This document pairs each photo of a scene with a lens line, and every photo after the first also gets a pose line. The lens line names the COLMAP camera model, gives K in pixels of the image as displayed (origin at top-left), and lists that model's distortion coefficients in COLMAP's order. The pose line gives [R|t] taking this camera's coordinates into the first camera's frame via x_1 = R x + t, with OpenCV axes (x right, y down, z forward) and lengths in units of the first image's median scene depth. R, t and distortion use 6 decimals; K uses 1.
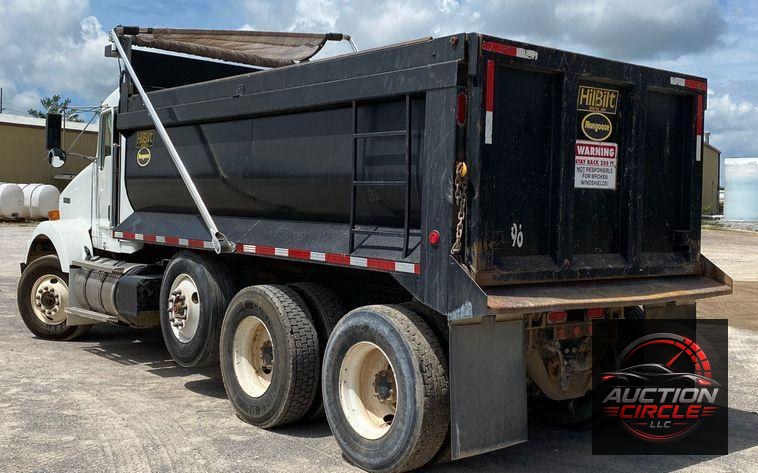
lens RADIAL K [[825.6, 0, 379.0], [0, 825.6, 236.5], [0, 0, 1]] dist [0.011245, 0.001815]
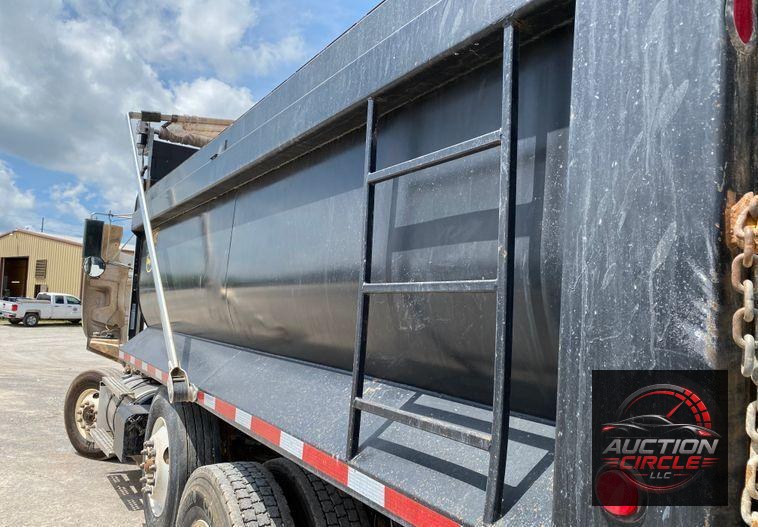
lens RADIAL K [[583.4, 0, 379.0], [0, 583.4, 263.5], [0, 0, 1]] dist [0.001254, -0.004489]
pose [[0.993588, 0.022545, -0.110789, 0.009195], [-0.037729, 0.989862, -0.136931, -0.034022], [0.106579, 0.140233, 0.984366, 0.662540]]
